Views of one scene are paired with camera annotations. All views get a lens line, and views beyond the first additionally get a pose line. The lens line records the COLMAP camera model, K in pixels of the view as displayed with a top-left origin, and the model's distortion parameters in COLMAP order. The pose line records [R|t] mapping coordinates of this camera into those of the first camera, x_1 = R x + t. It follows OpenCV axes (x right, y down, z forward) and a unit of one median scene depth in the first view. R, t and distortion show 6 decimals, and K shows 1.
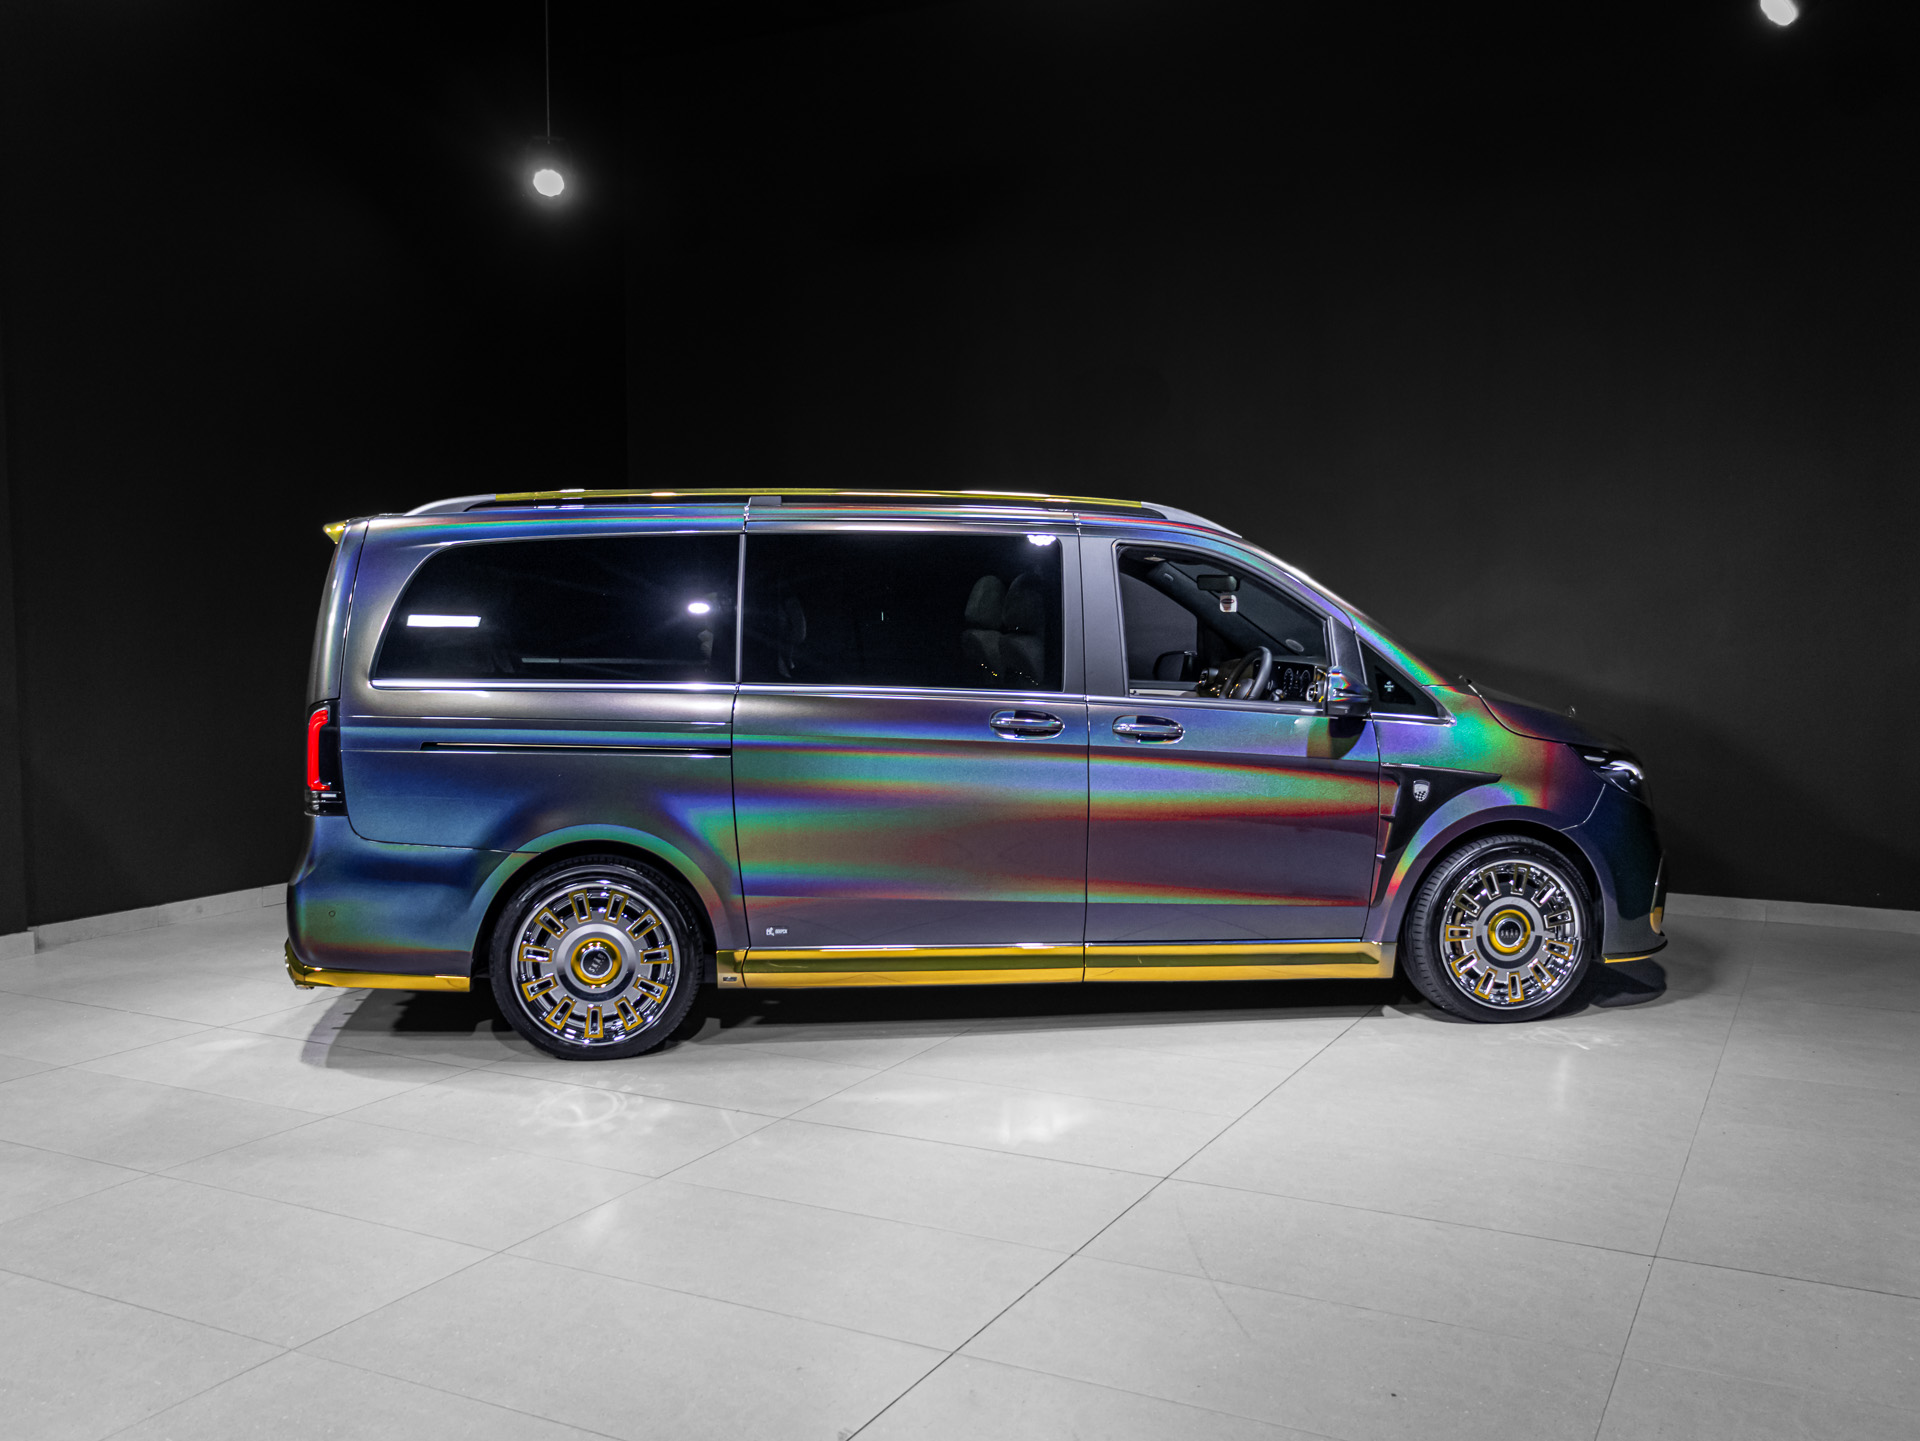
lens RADIAL K [[1797.6, 0, 964.7], [0, 1797.6, 724.6], [0, 0, 1]] dist [0.002896, 0.000000]
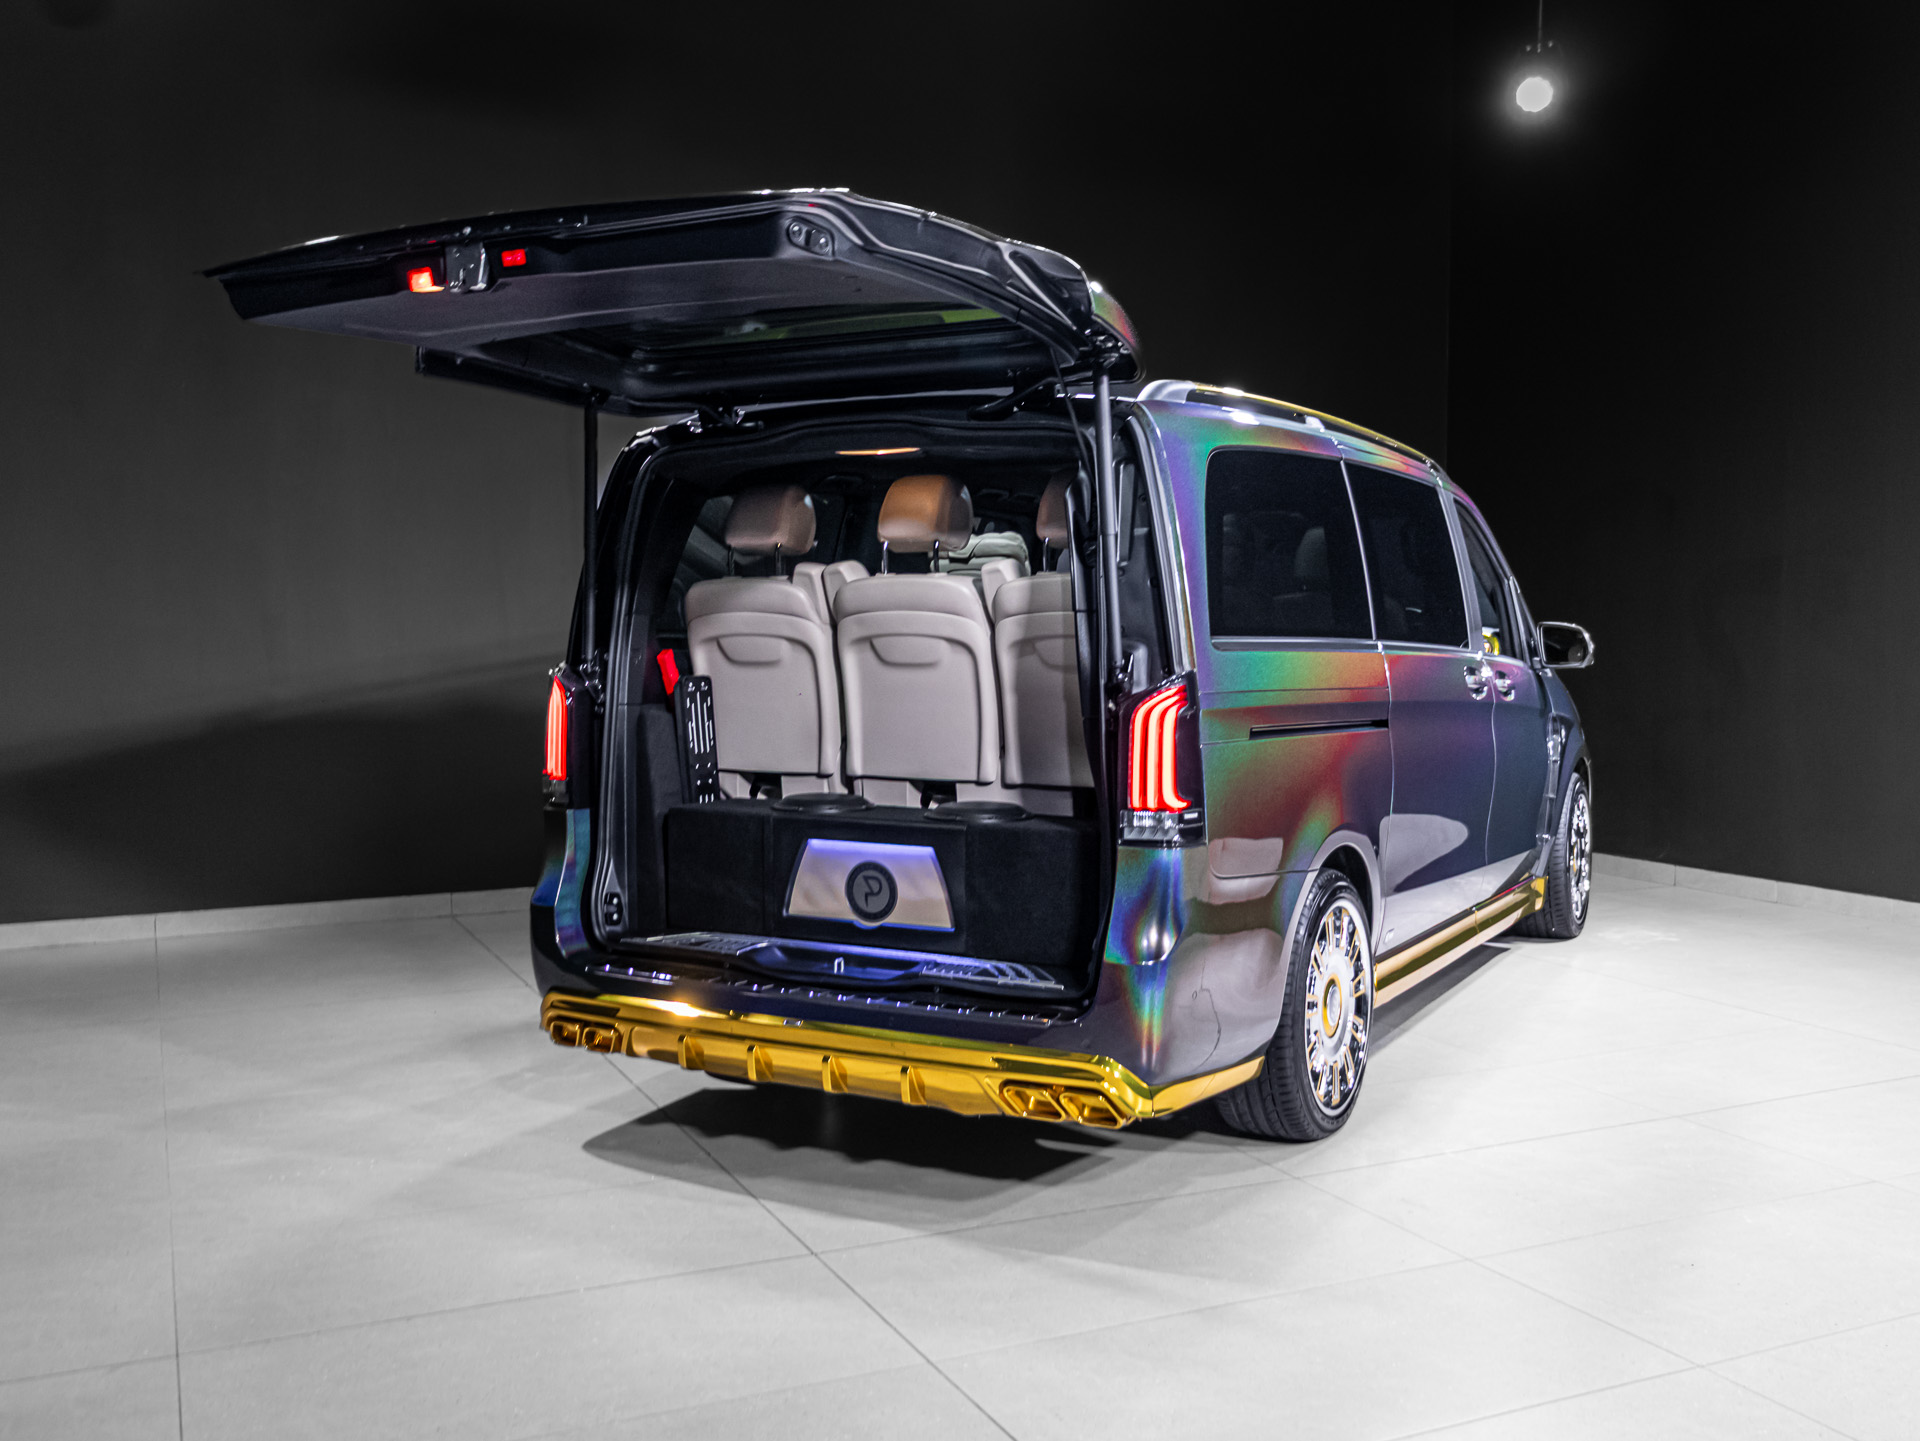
lens RADIAL K [[1797.6, 0, 982.0], [0, 1797.6, 732.1], [0, 0, 1]] dist [0.002896, 0.000000]
pose [[0.608521, -0.053200, 0.791752, -0.844906], [0.063438, 0.997818, 0.018289, -0.007481], [-0.790998, 0.039098, 0.610568, 0.604172]]
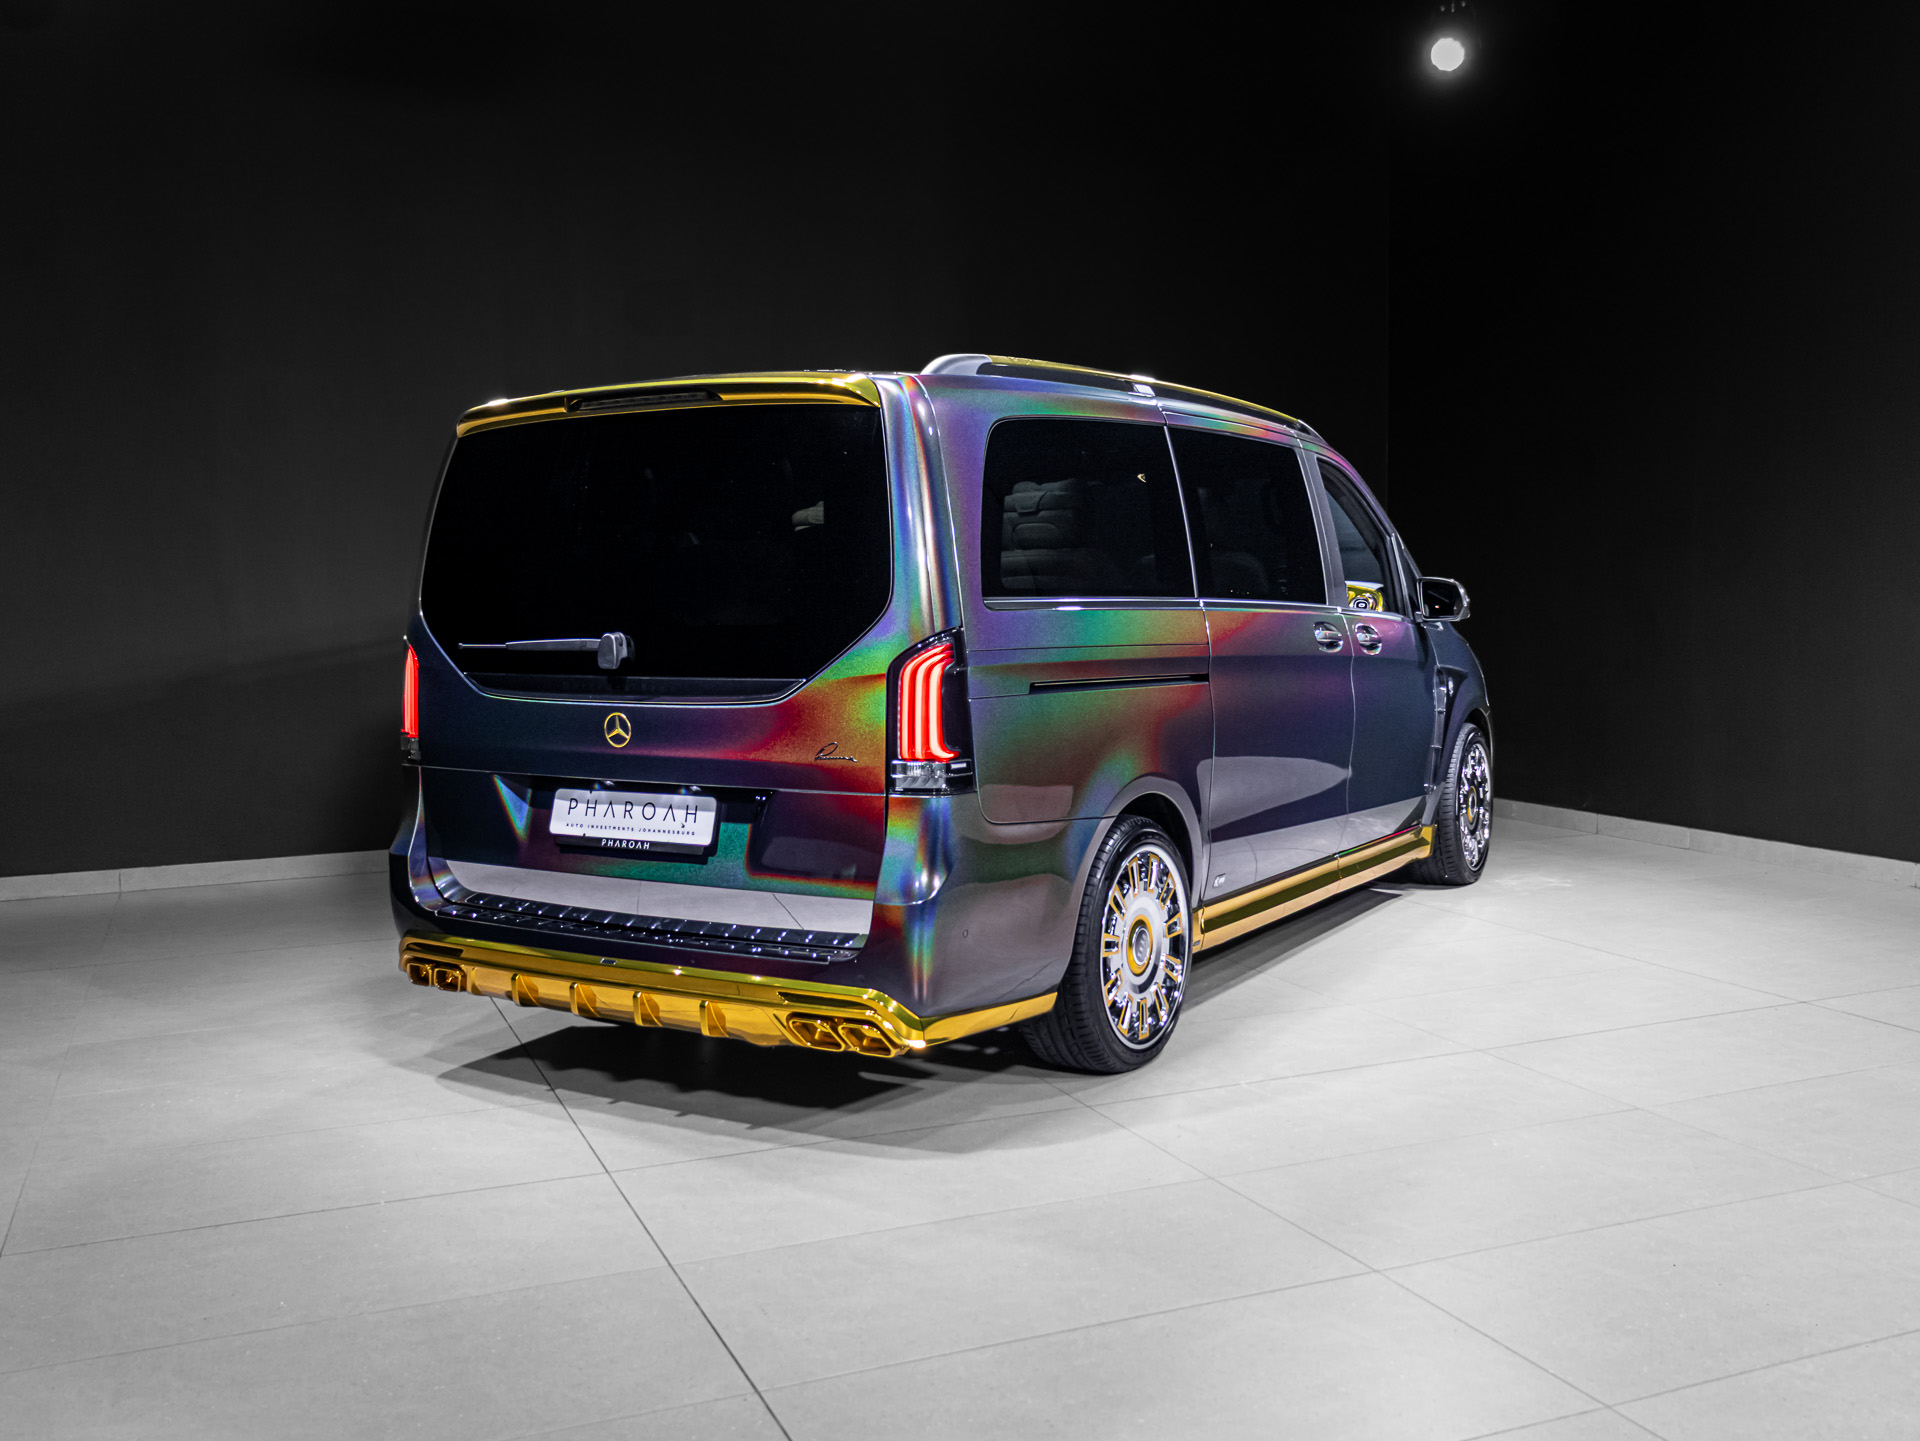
lens RADIAL K [[1797.6, 0, 964.8], [0, 1797.6, 721.2], [0, 0, 1]] dist [0.002896, 0.000000]
pose [[0.642490, -0.072727, 0.762835, -0.815206], [0.074299, 0.996708, 0.032446, -0.000624], [-0.762684, 0.035831, 0.645778, 0.499275]]
